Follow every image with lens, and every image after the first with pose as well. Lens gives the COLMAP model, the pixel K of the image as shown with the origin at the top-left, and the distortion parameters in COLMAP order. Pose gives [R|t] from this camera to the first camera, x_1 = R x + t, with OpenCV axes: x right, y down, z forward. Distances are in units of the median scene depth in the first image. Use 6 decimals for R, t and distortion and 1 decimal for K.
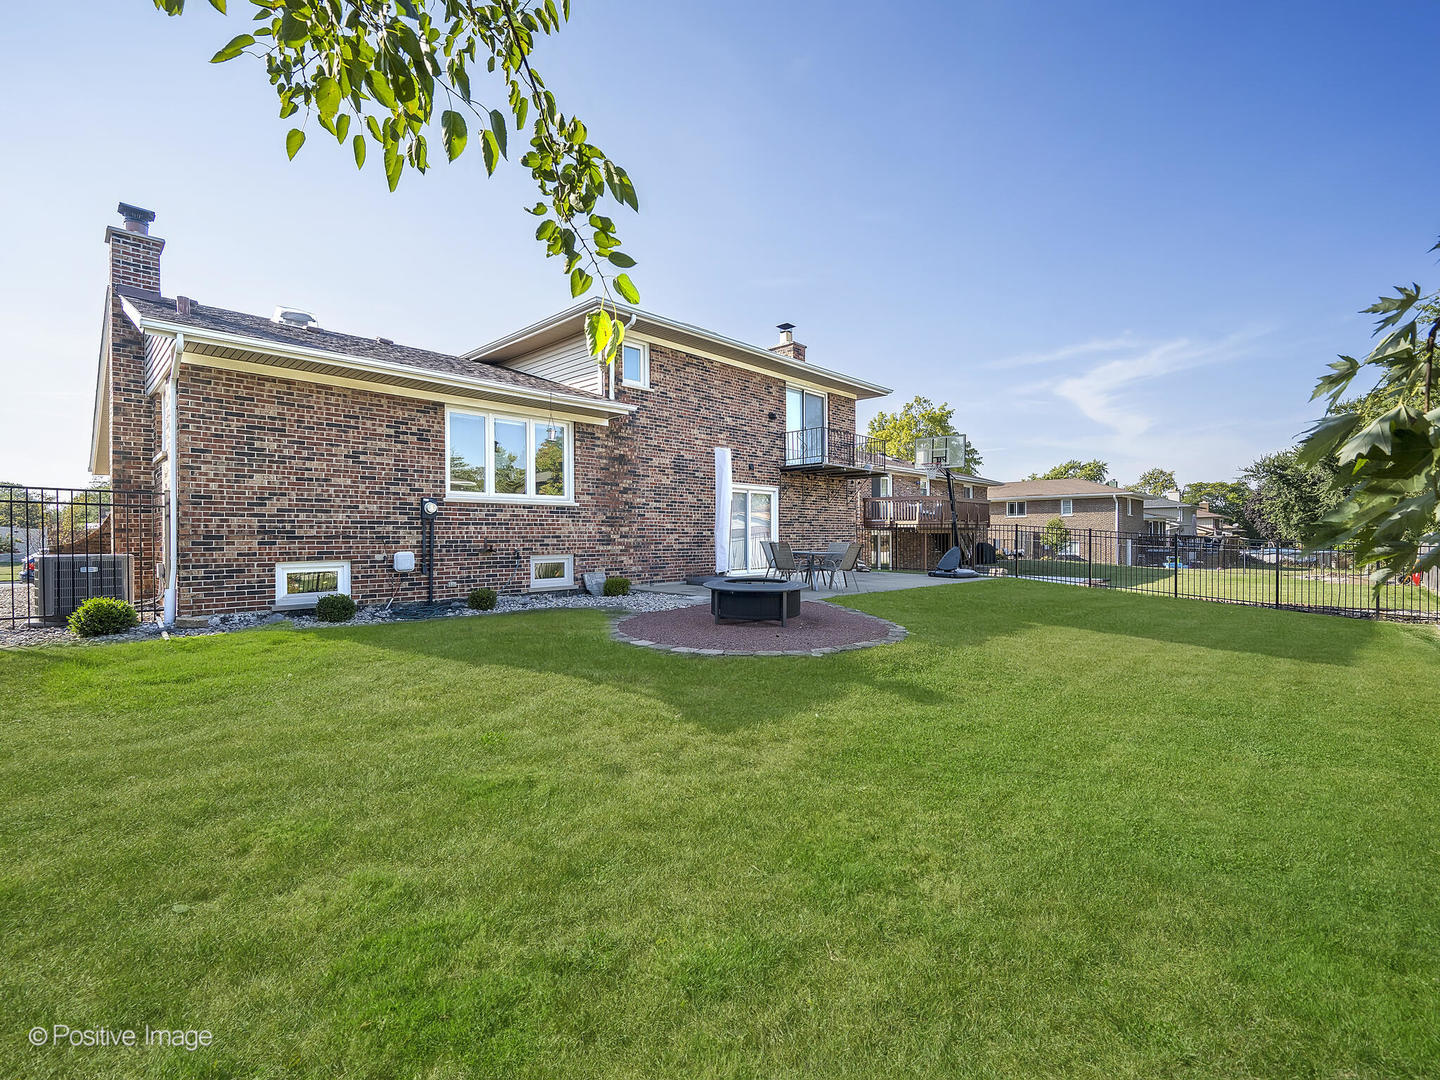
lens RADIAL K [[646.9, 0, 720.0], [0, 646.9, 540.0], [0, 0, 1]] dist [-0.001250, -0.000042]
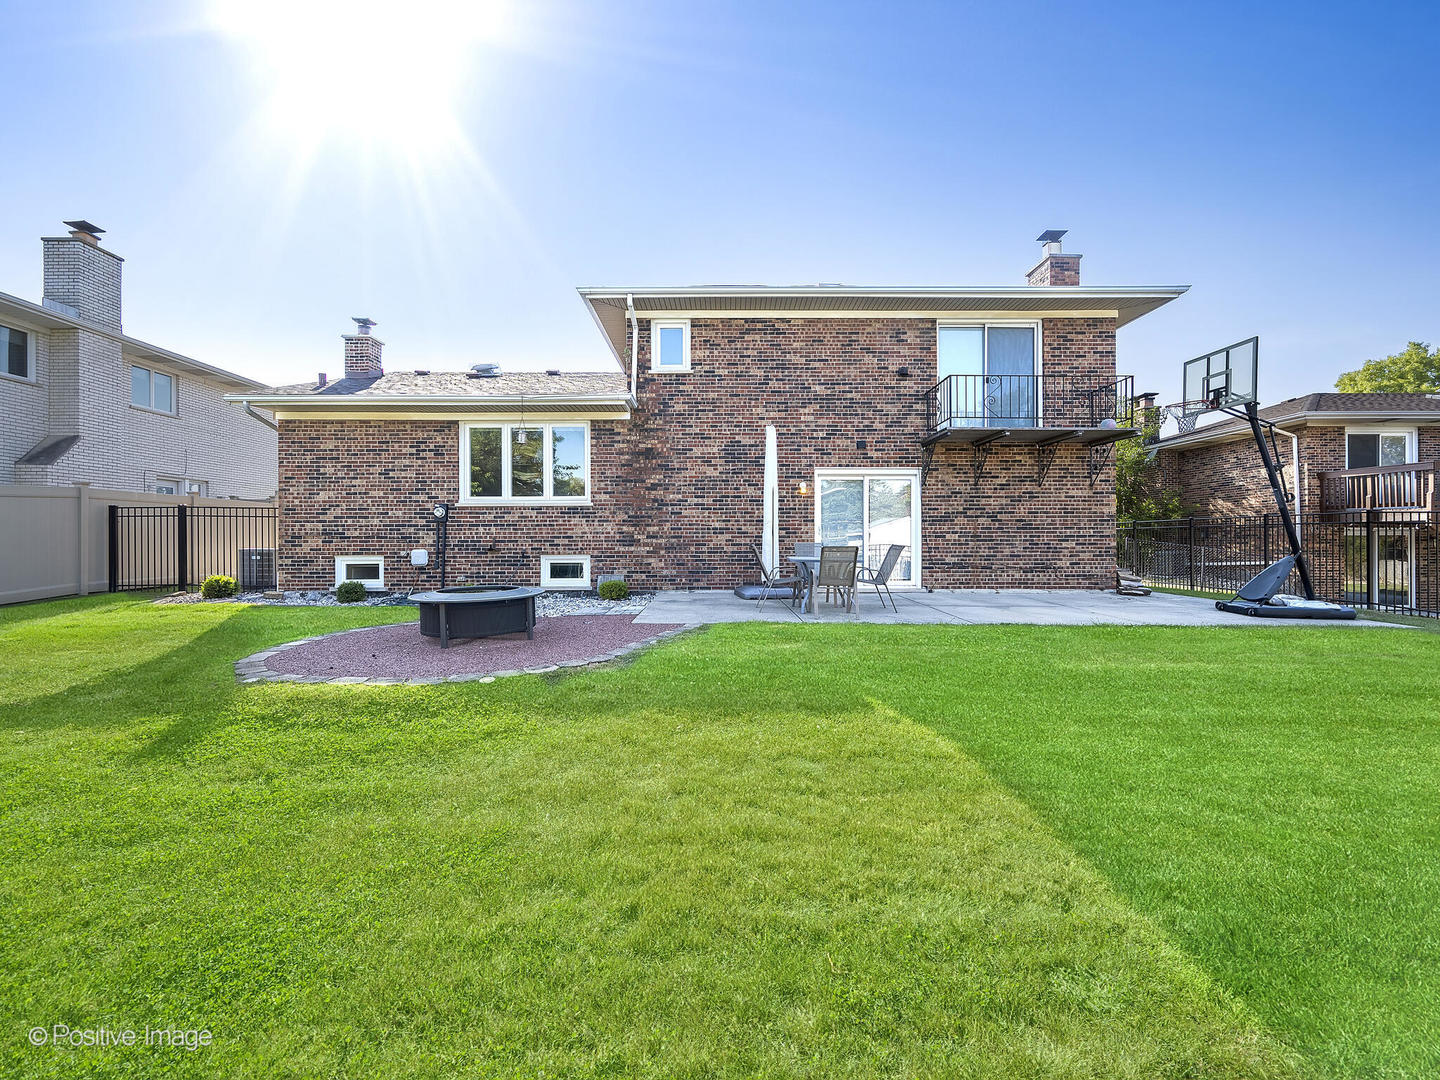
lens RADIAL K [[646.9, 0, 720.0], [0, 646.9, 540.0], [0, 0, 1]] dist [-0.001250, -0.000042]
pose [[0.695178, 0.003082, -0.718831, 0.623536], [-0.004278, 0.999991, 0.000150, -0.001618], [0.718825, 0.002971, 0.695185, 0.462577]]
